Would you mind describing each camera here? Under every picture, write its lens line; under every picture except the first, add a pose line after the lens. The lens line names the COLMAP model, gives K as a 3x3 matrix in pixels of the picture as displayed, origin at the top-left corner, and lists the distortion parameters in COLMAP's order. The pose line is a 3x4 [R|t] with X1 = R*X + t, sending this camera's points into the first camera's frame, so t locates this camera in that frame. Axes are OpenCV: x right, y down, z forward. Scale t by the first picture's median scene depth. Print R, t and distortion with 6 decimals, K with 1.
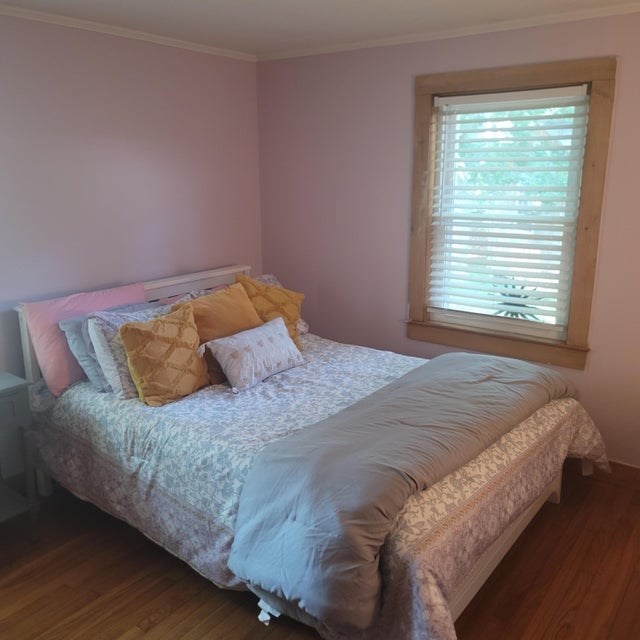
lens RADIAL K [[615.7, 0, 321.5], [0, 615.7, 300.9], [0, 0, 1]] dist [0.055879, -0.007467]
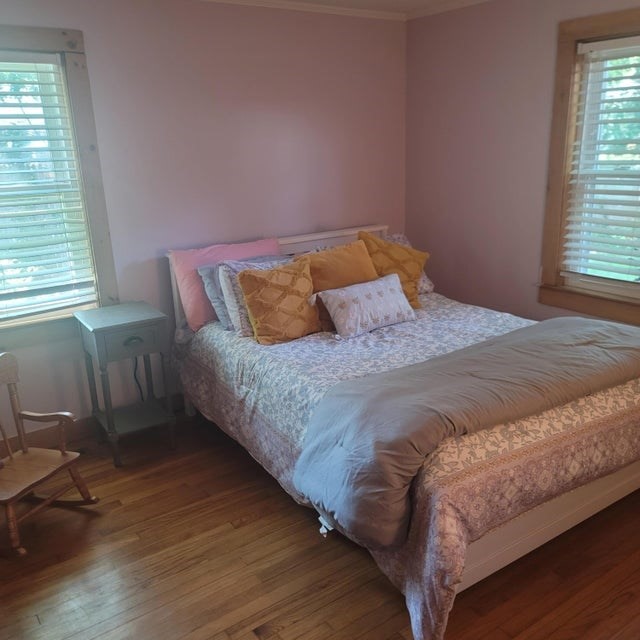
lens RADIAL K [[615.7, 0, 321.5], [0, 615.7, 300.9], [0, 0, 1]] dist [0.055879, -0.007467]
pose [[0.953441, 0.053643, -0.296769, 0.155023], [-0.037723, 0.997538, 0.059116, 0.019745], [0.299210, -0.045168, 0.953118, -0.035347]]
